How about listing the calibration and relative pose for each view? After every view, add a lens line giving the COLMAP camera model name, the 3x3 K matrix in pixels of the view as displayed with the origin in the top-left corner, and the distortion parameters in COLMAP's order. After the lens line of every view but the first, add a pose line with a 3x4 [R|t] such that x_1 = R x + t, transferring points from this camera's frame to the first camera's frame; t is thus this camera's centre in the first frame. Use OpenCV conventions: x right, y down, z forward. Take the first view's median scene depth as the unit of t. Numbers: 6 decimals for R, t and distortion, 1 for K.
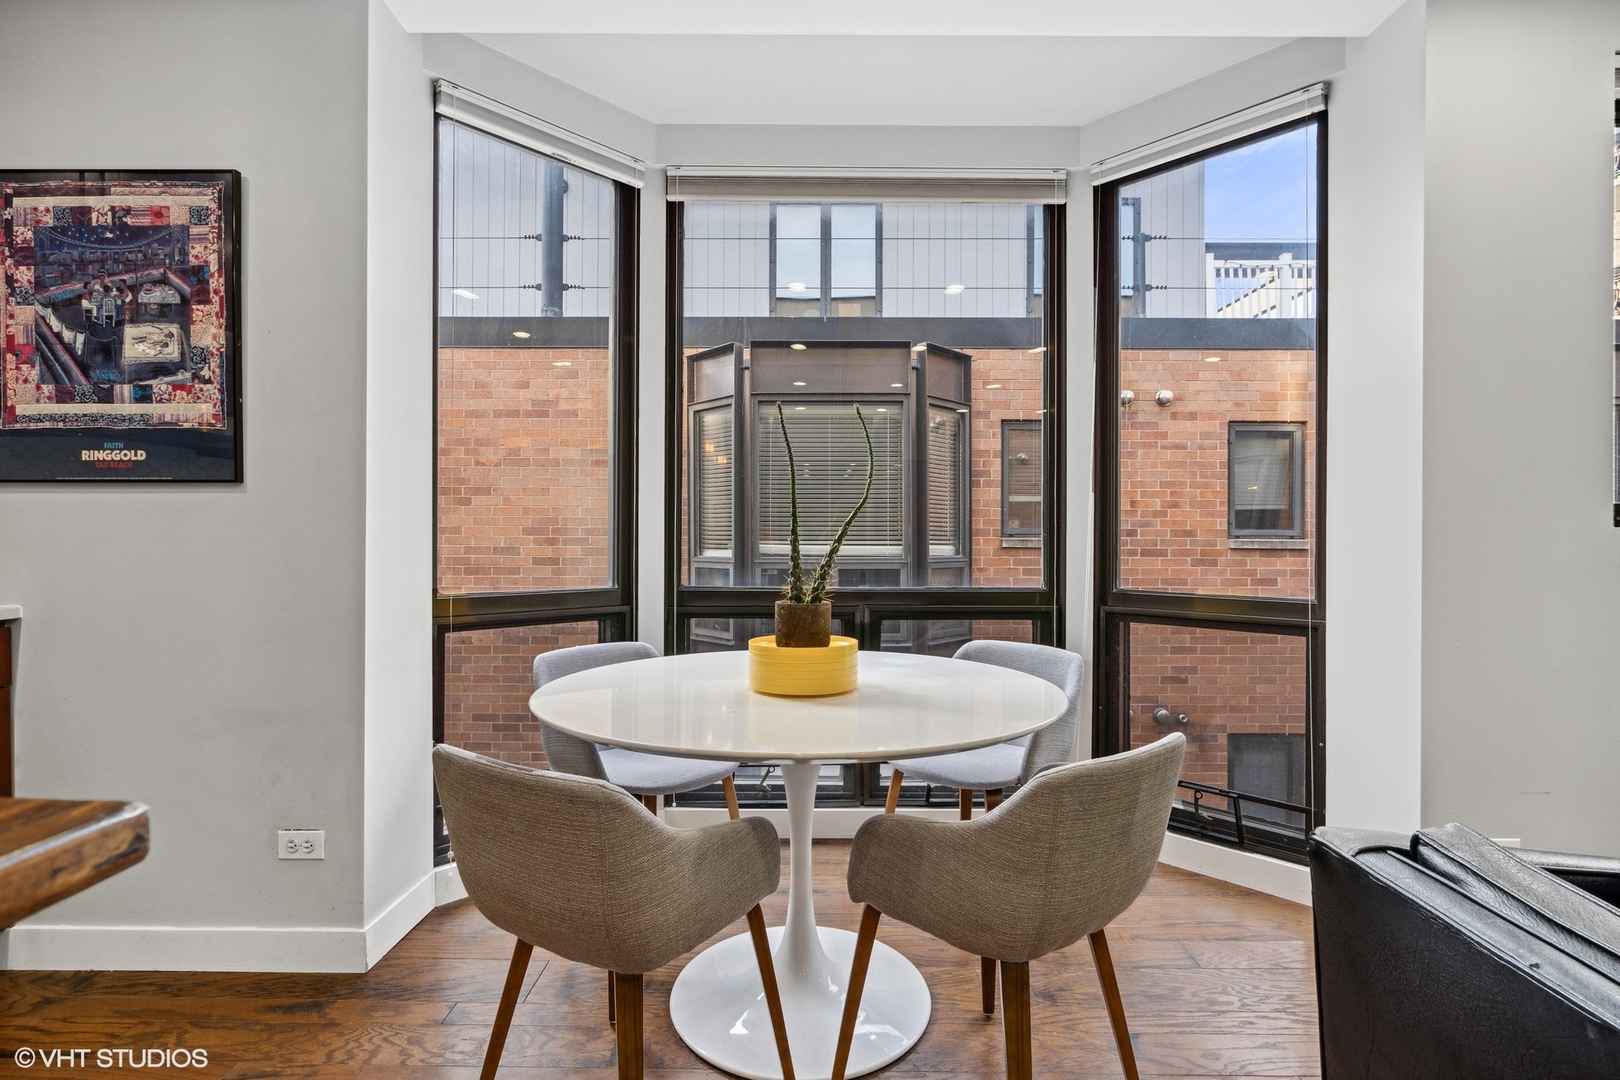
lens RADIAL K [[748.8, 0, 816.1], [0, 748.8, 531.5], [0, 0, 1]] dist [-0.000907, 0.000025]
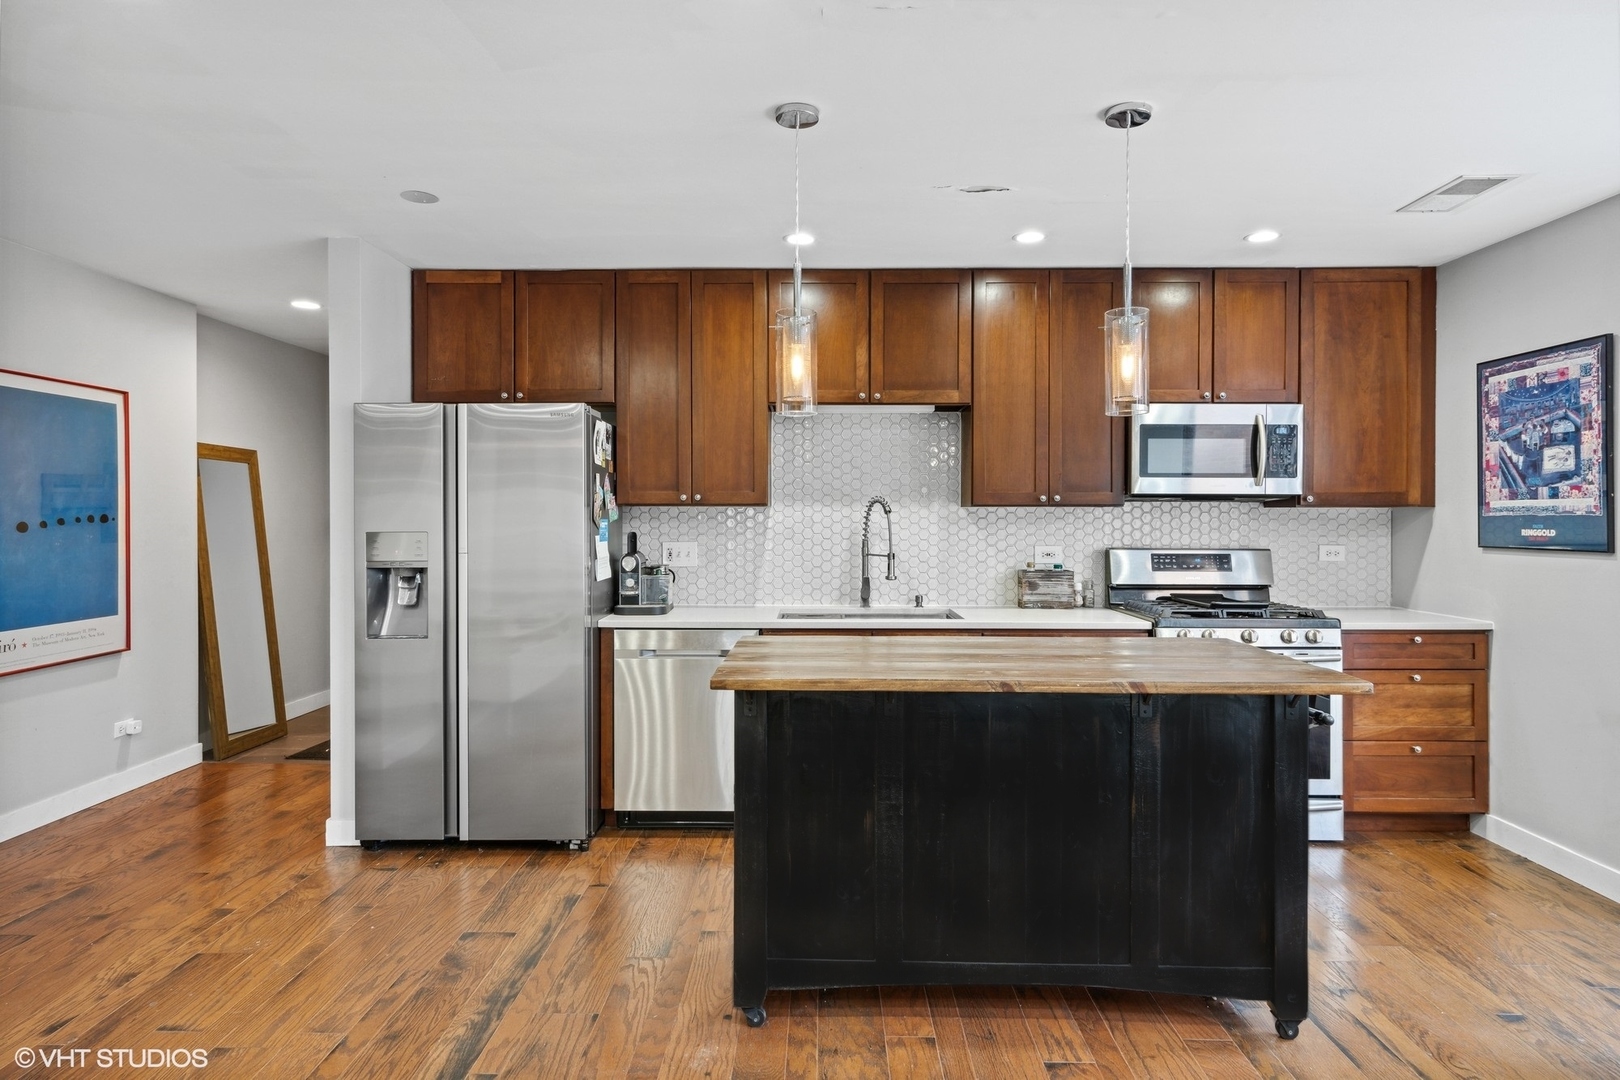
lens RADIAL K [[888.0, 0, 822.0], [0, 888.0, 525.8], [0, 0, 1]] dist [0.007218, -0.000832]
pose [[0.007498, 0.007564, -0.999943, 0.907591], [0.002322, 0.999969, 0.007582, -0.134154], [0.999969, -0.002379, 0.007480, -0.505283]]
